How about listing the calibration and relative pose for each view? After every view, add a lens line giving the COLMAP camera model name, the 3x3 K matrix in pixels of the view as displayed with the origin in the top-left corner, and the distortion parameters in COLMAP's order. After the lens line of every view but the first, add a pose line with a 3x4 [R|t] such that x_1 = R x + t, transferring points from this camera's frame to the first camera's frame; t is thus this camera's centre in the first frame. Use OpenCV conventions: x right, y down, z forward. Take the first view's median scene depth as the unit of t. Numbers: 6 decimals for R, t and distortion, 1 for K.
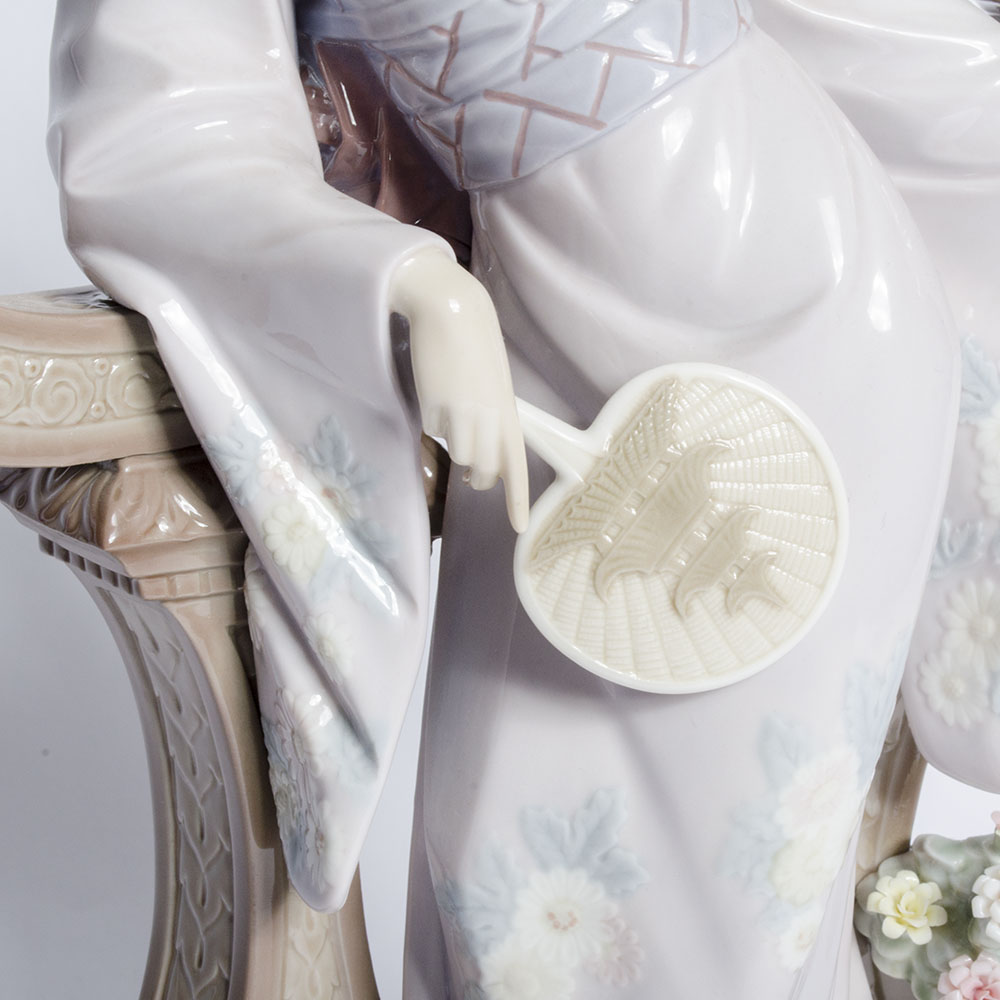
lens RADIAL K [[2553.3, 0, 509.2], [0, 2553.3, 507.8], [0, 0, 1]] dist [0.010351, 0.000000]
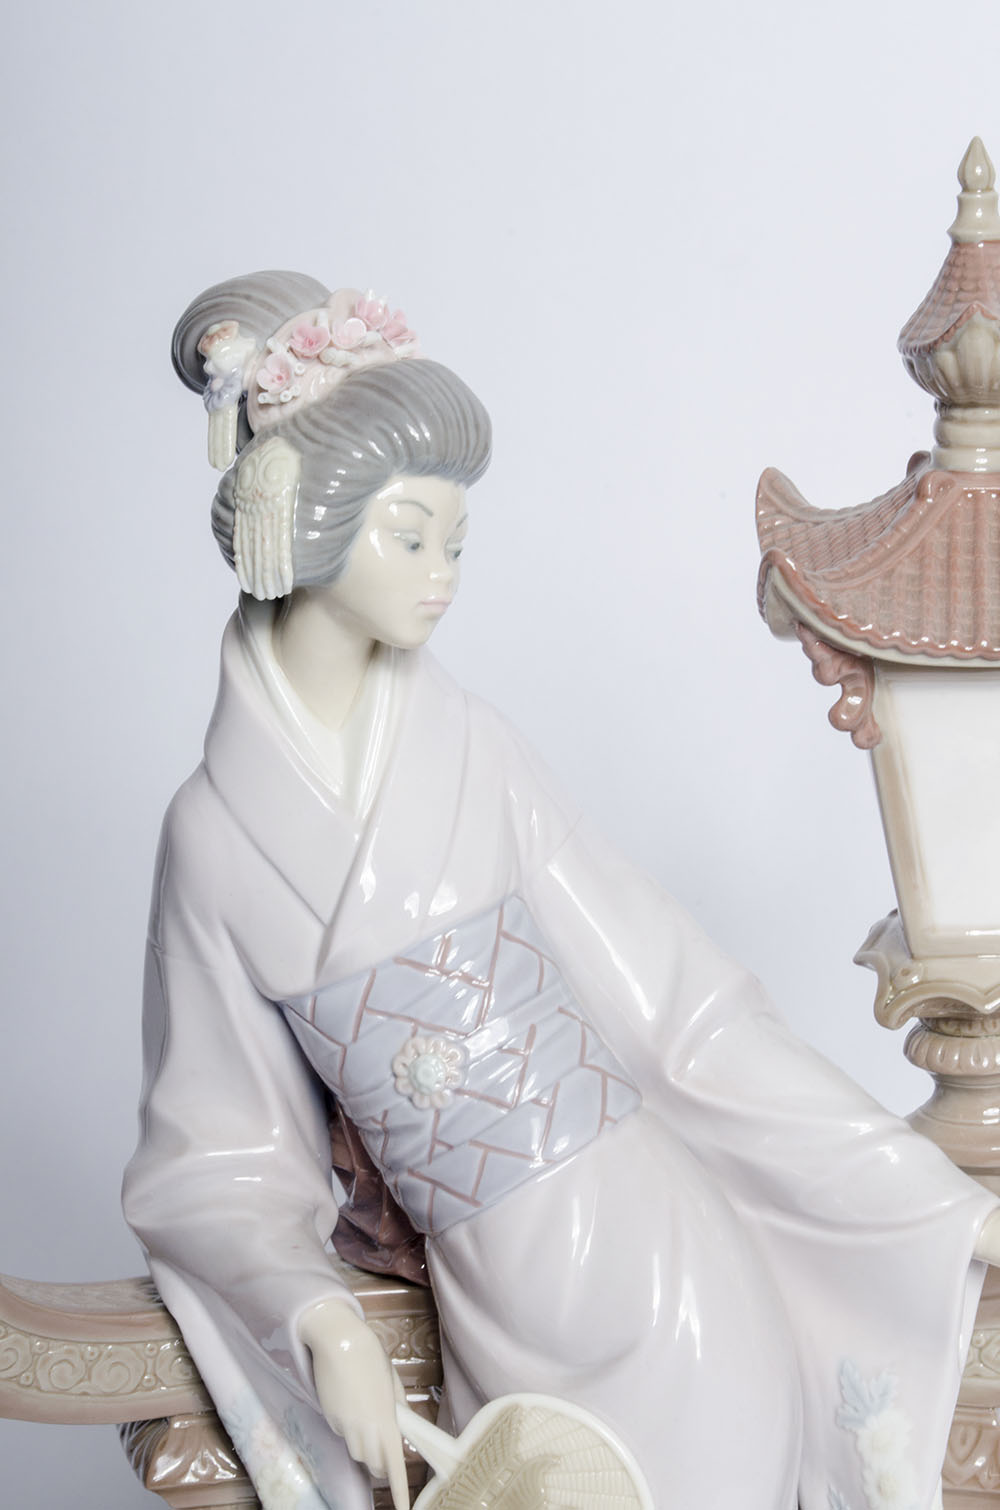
lens RADIAL K [[3354.7, 0, 492.7], [0, 3354.7, 763.6], [0, 0, 1]] dist [0.039802, 0.000000]
pose [[0.931211, 0.015310, -0.364158, 0.639325], [-0.045855, 0.996100, -0.075380, -0.235333], [0.361583, 0.086893, 0.928282, -0.590888]]
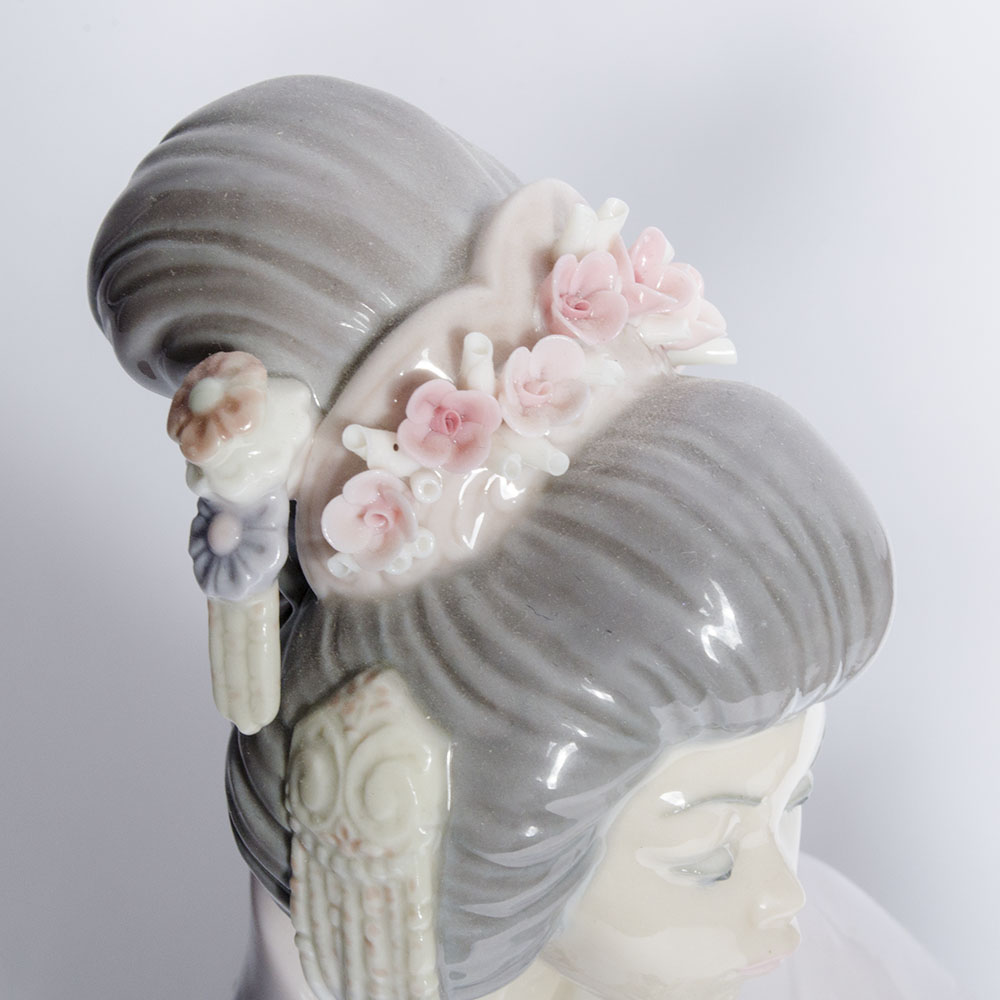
lens RADIAL K [[3212.3, 0, 500.6], [0, 3212.3, 499.2], [0, 0, 1]] dist [-0.177600, 0.000000]
pose [[0.942331, 0.126274, -0.309946, 0.162794], [-0.010530, 0.936821, 0.349652, -0.760614], [0.334516, -0.326224, 0.884125, 0.323870]]
